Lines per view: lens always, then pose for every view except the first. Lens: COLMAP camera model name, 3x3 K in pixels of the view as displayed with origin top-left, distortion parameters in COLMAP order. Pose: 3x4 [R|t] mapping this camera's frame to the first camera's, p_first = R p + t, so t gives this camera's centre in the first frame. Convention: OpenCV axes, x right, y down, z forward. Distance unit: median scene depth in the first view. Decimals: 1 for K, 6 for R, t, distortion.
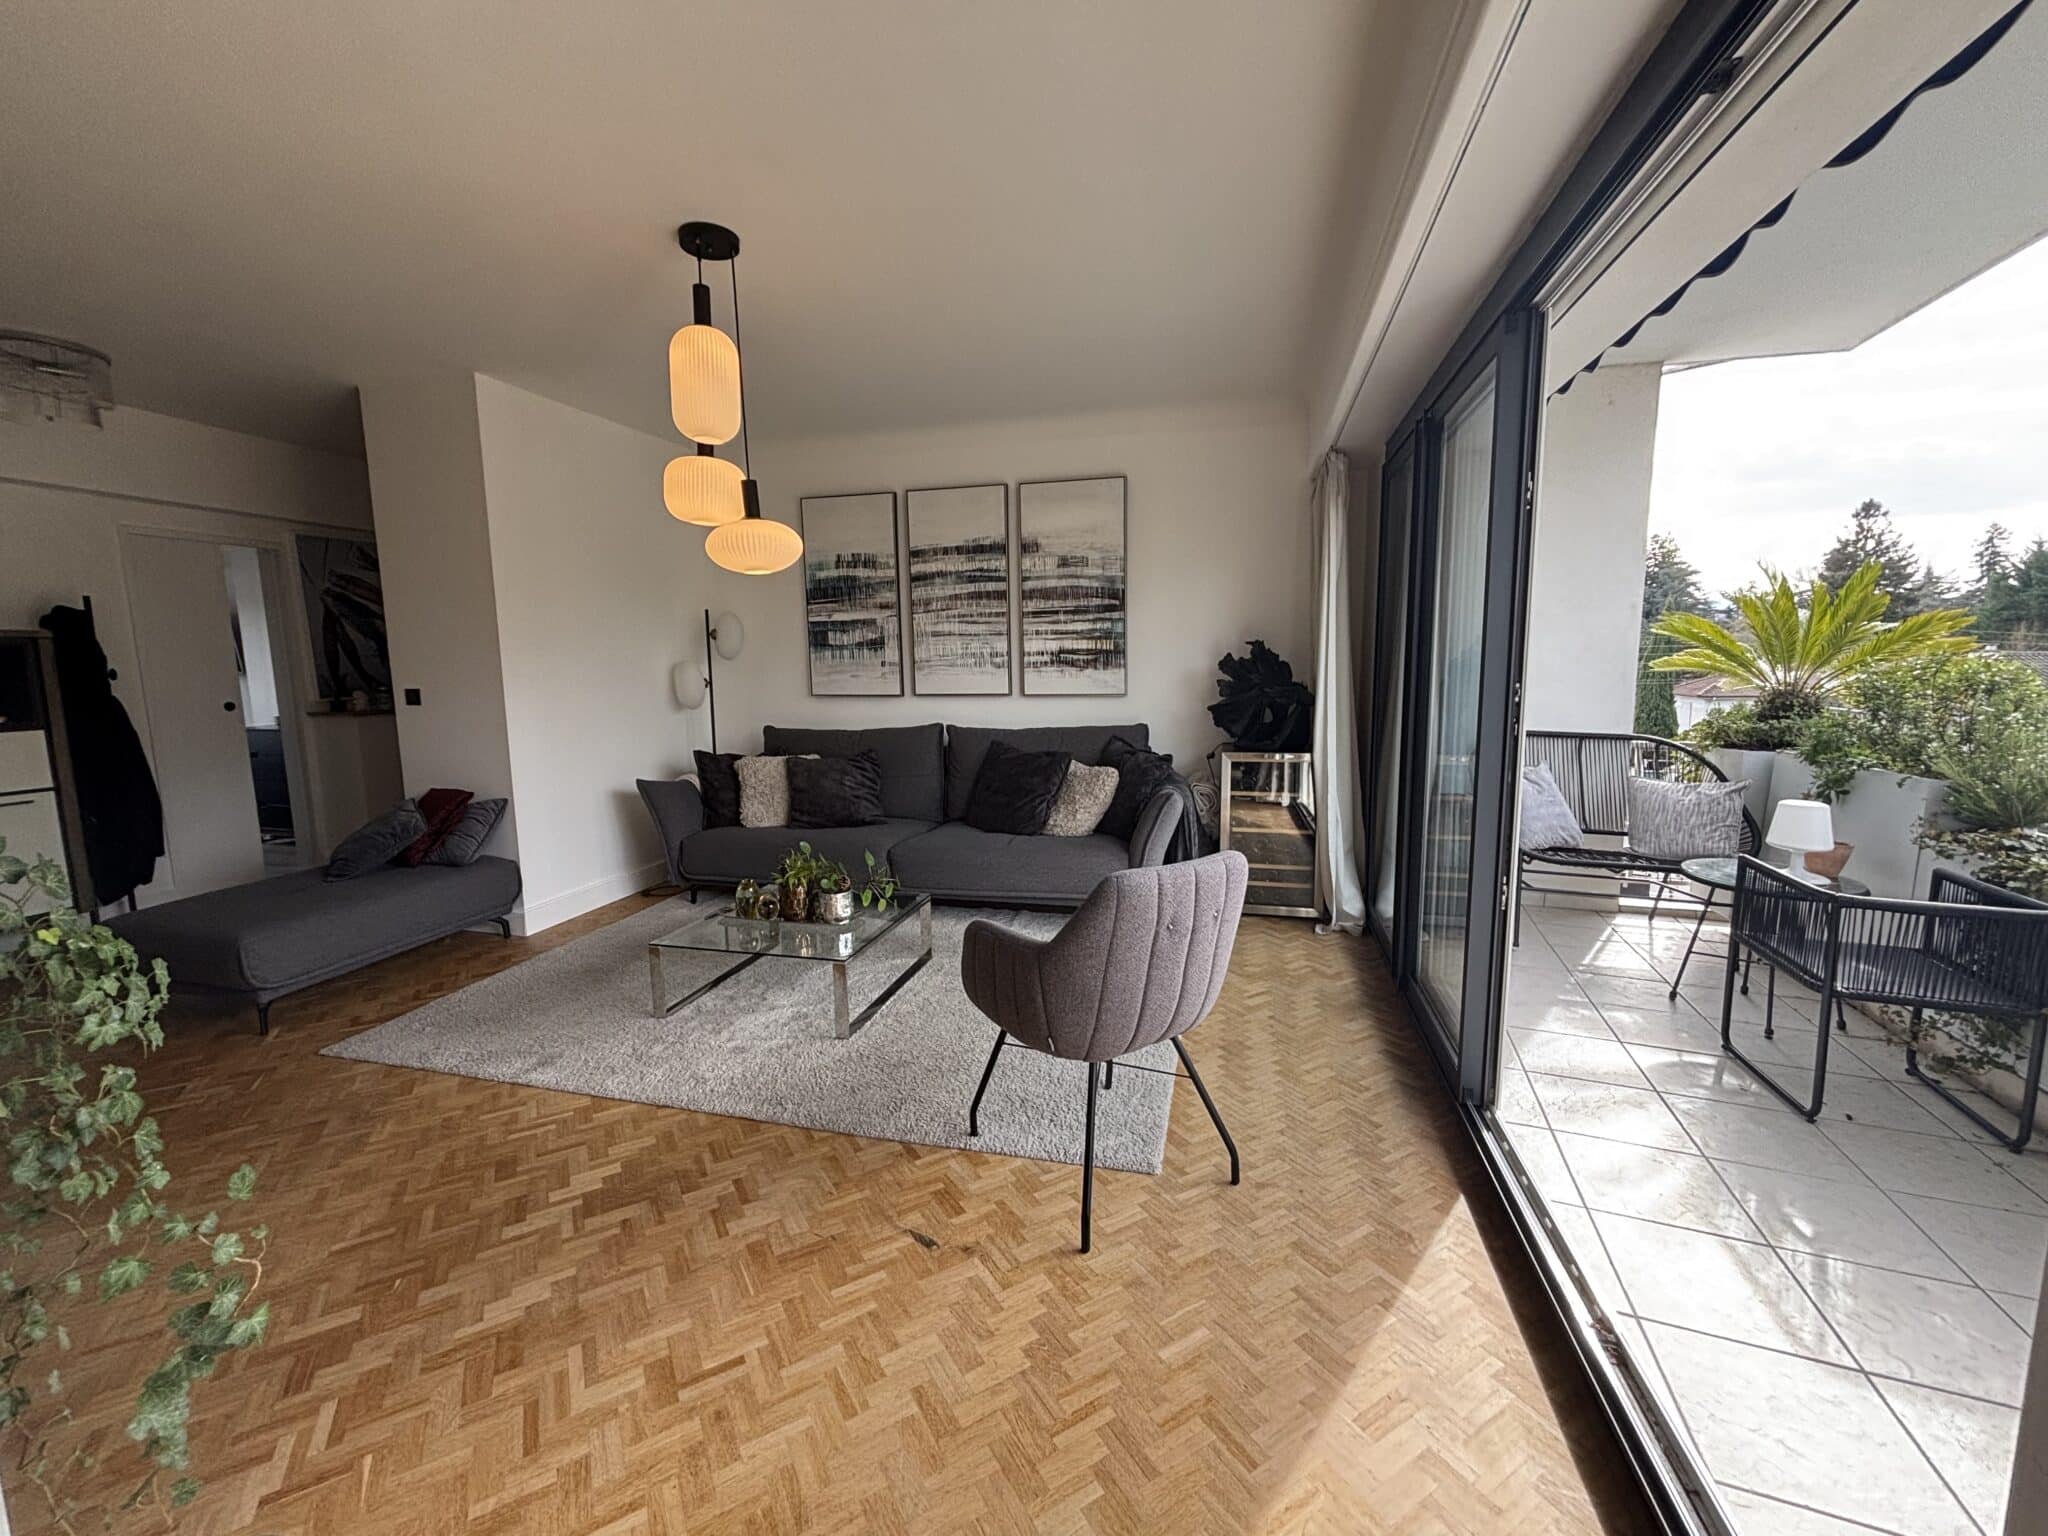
lens RADIAL K [[823.4, 0, 1024.2], [0, 823.4, 768.9], [0, 0, 1]] dist [-0.006190, 0.003493]
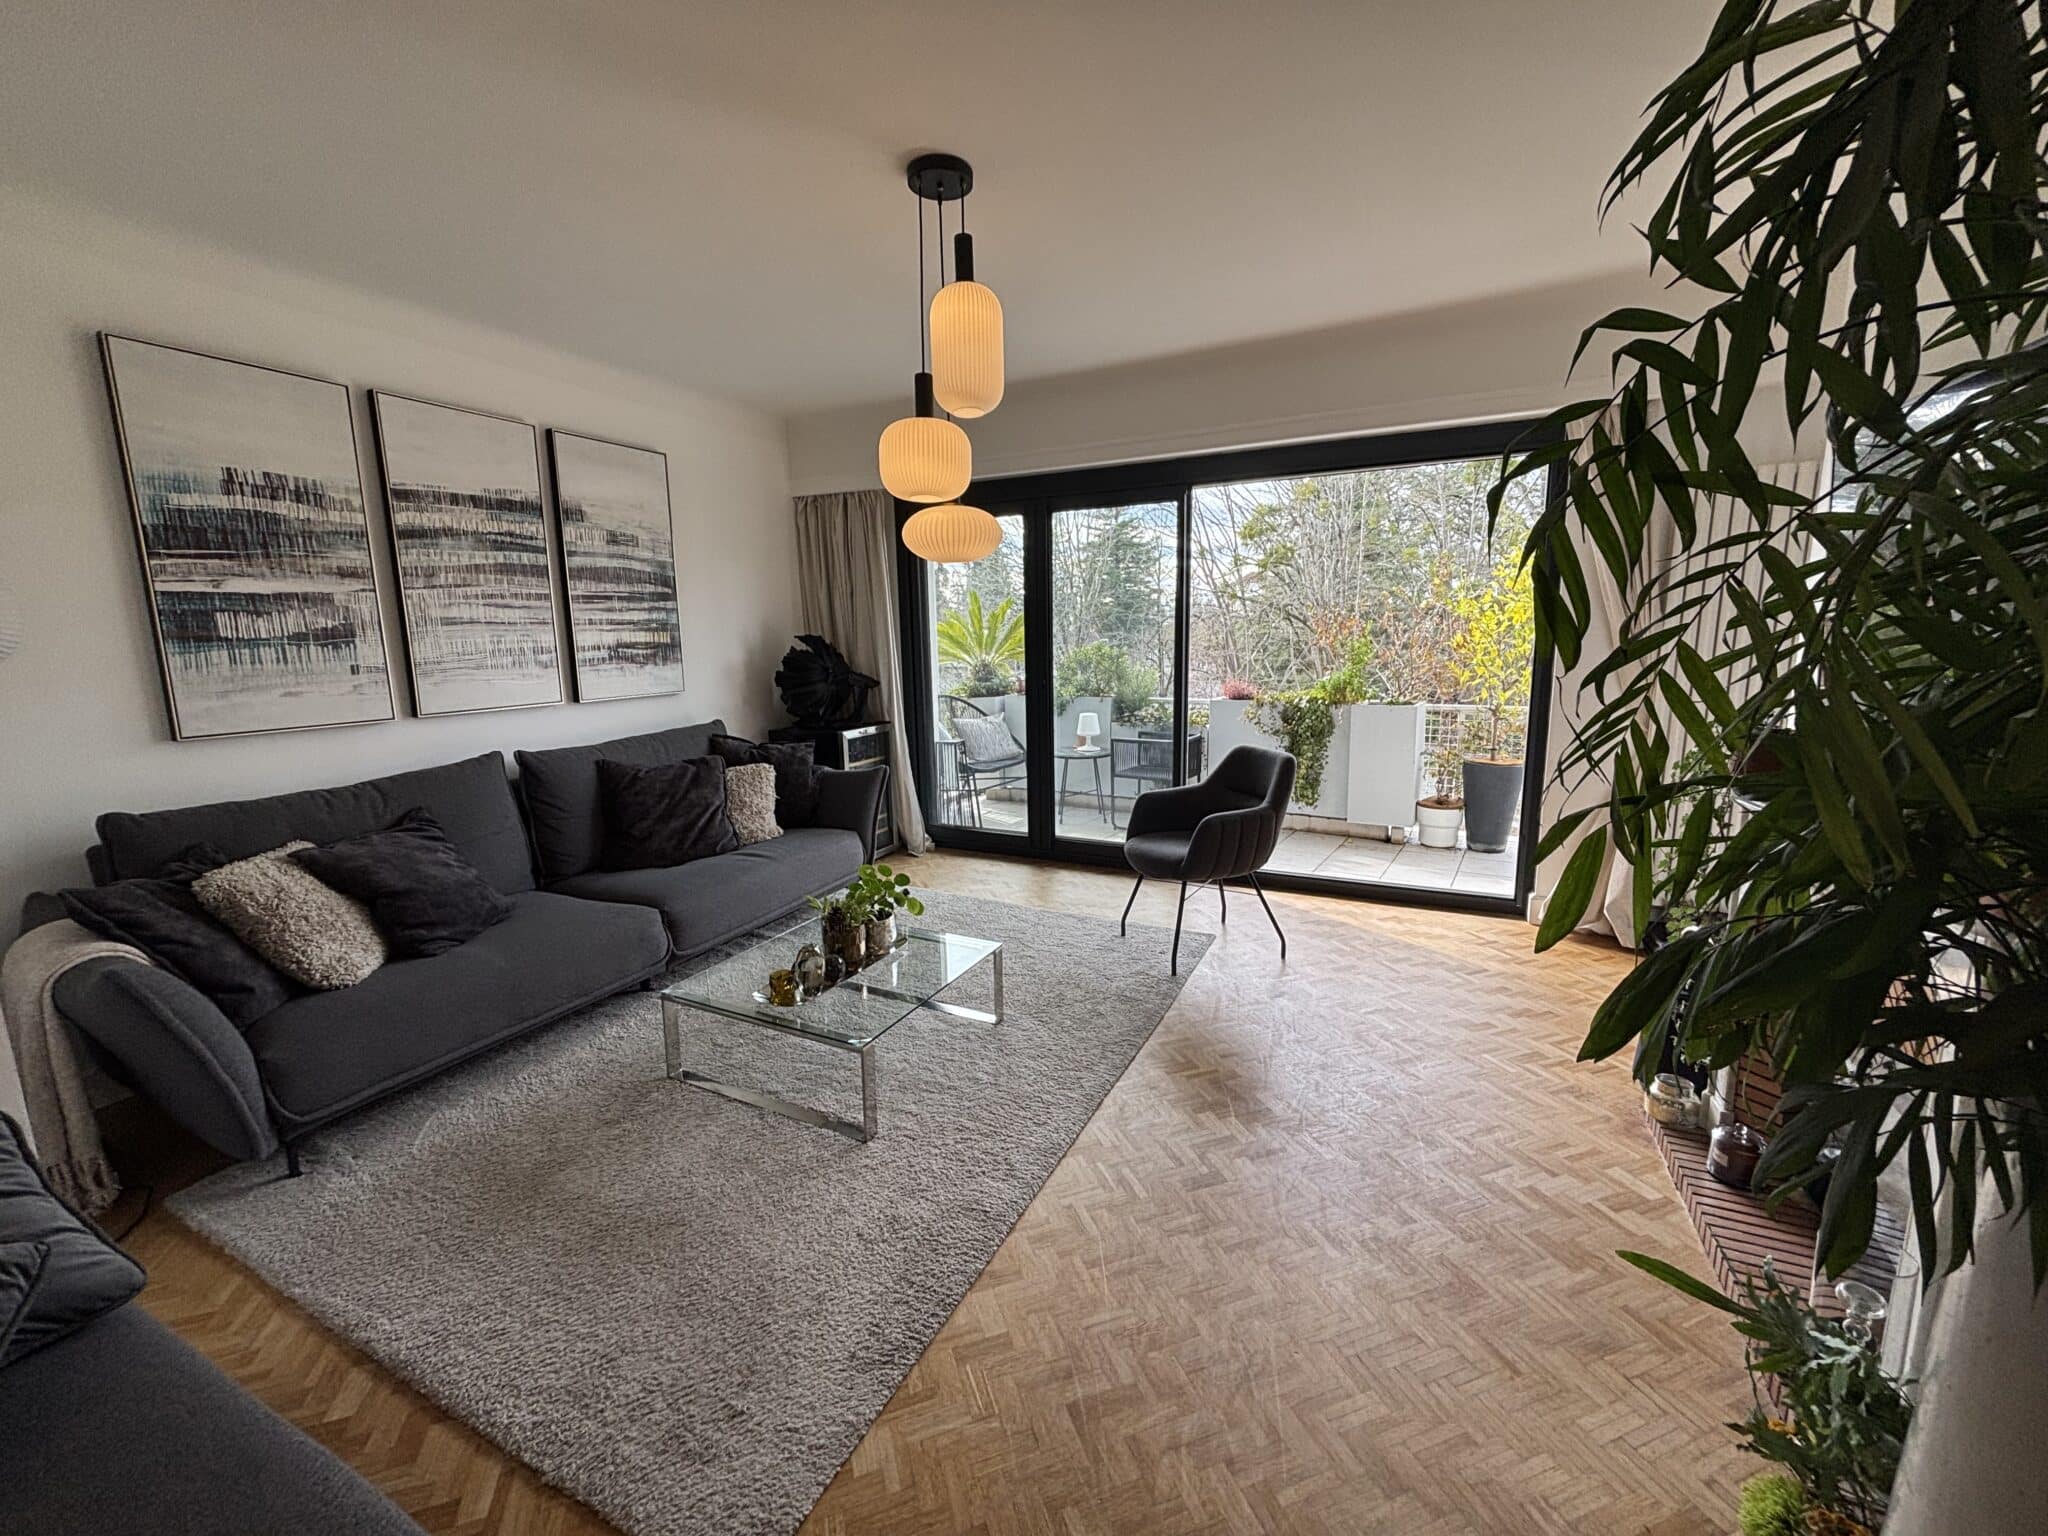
lens RADIAL K [[823.4, 0, 1011.2], [0, 823.4, 767.6], [0, 0, 1]] dist [-0.006190, 0.003493]
pose [[0.220677, -0.154200, 0.963080, -0.661045], [0.143331, 0.981830, 0.124360, -0.064219], [-0.964758, 0.110596, 0.238769, 0.408948]]
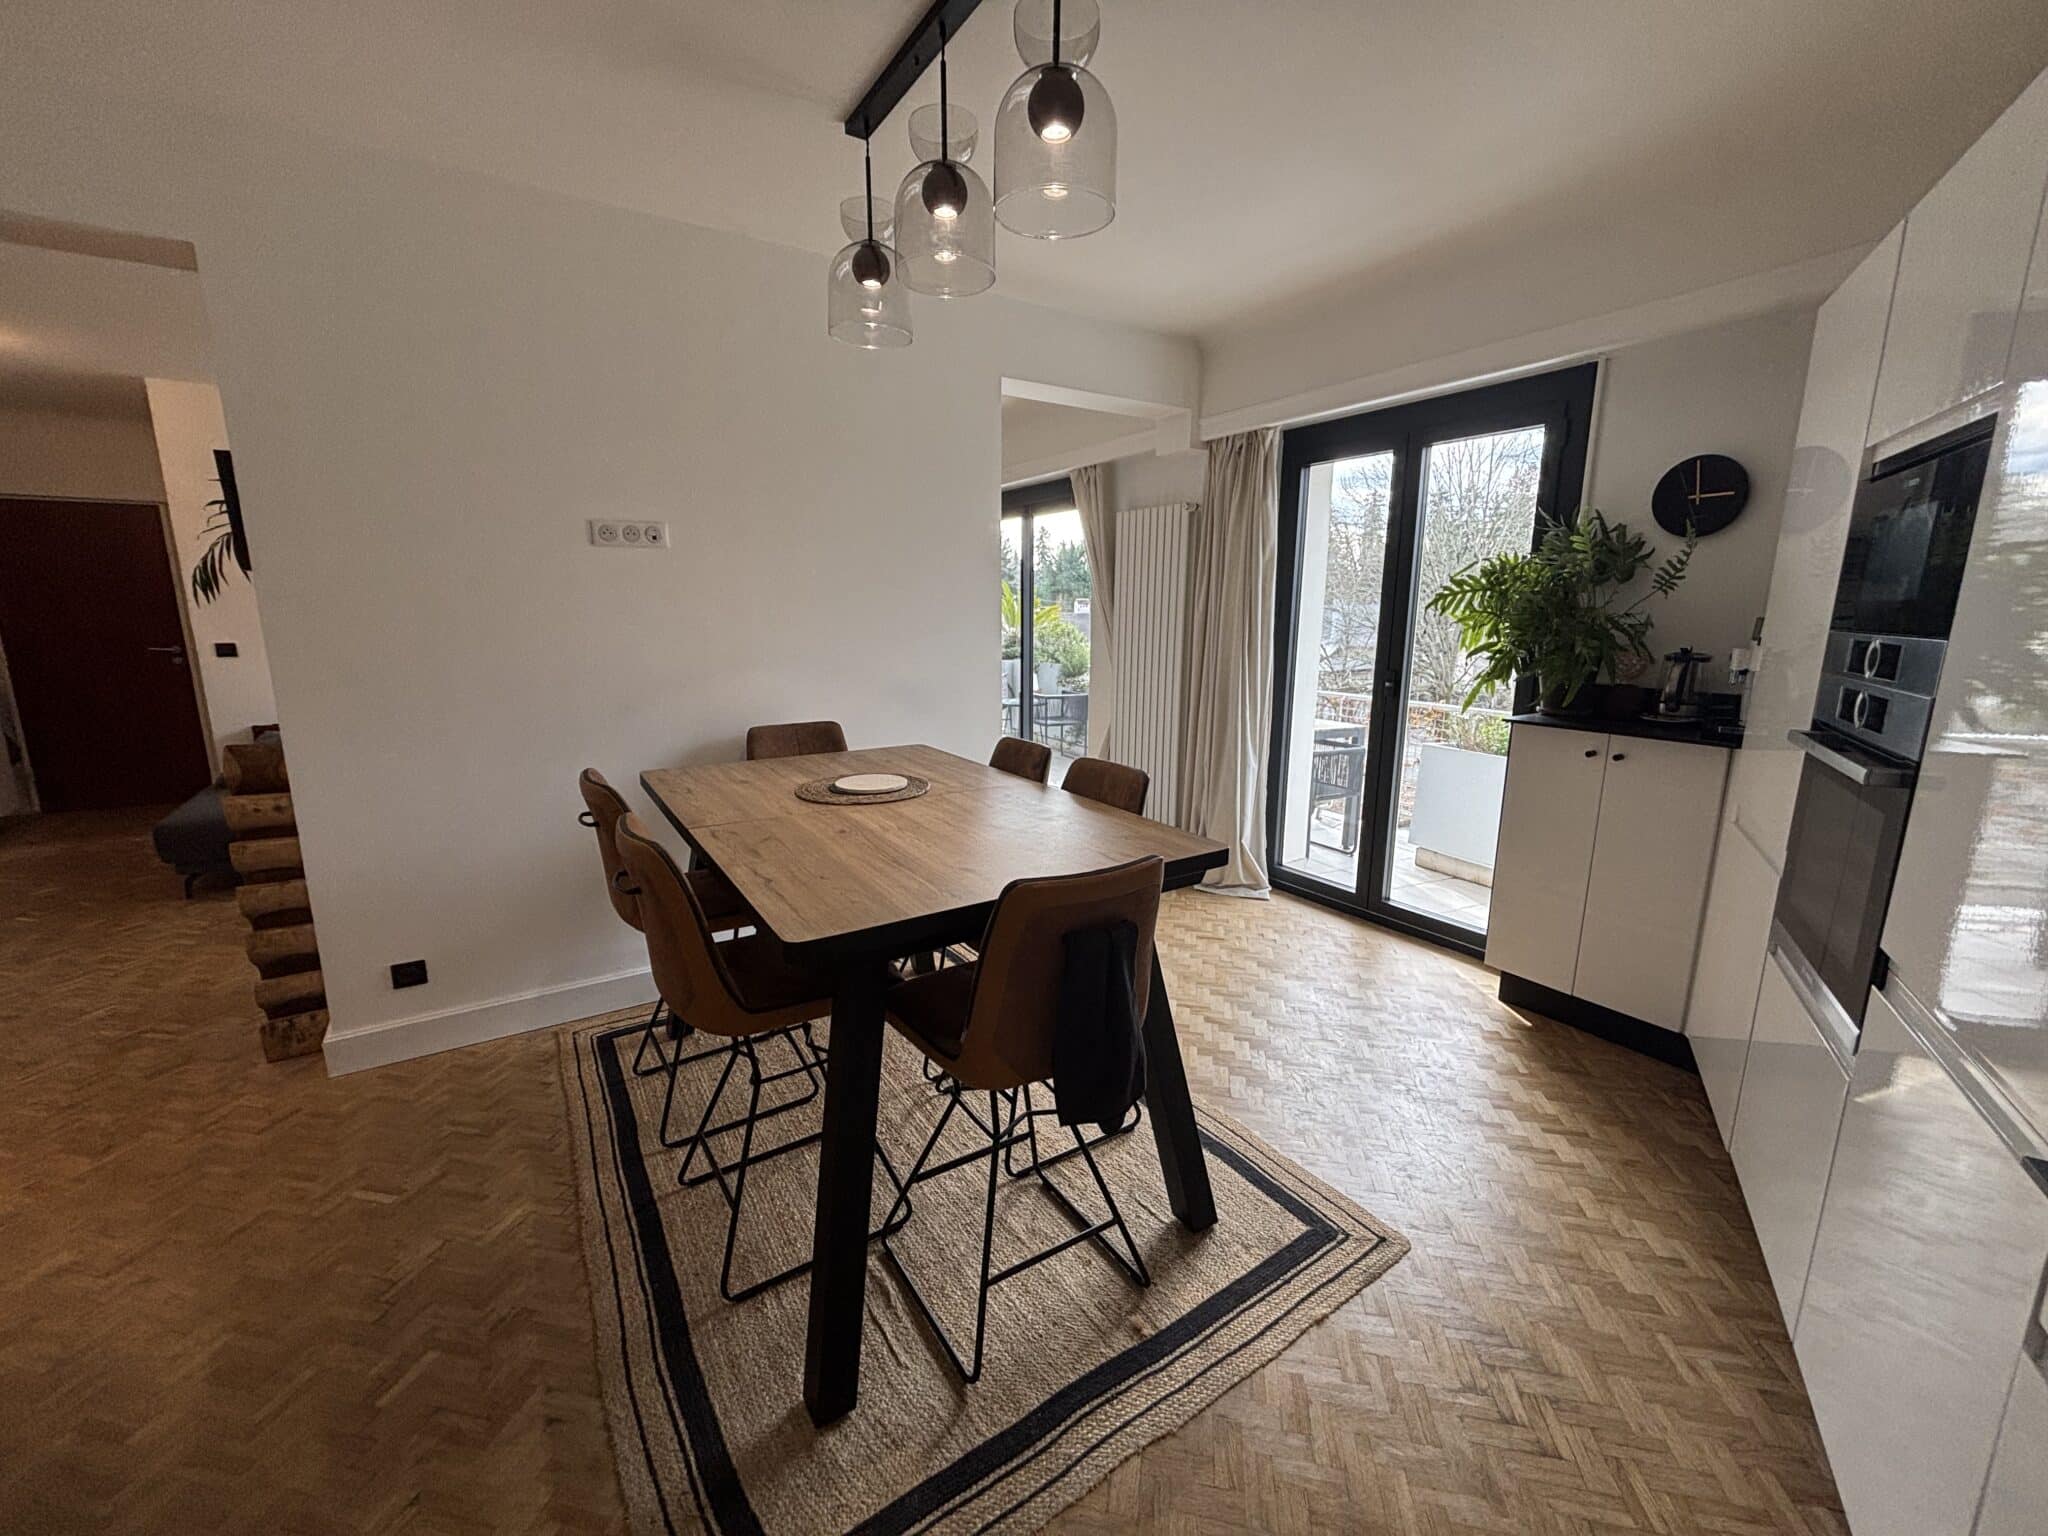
lens RADIAL K [[823.4, 0, 1018.4], [0, 823.4, 774.4], [0, 0, 1]] dist [-0.006190, 0.003493]
pose [[0.676794, -0.129840, 0.724632, -0.677055], [0.083297, 0.991509, 0.099861, 0.053798], [-0.731444, -0.007226, 0.681863, -0.525294]]
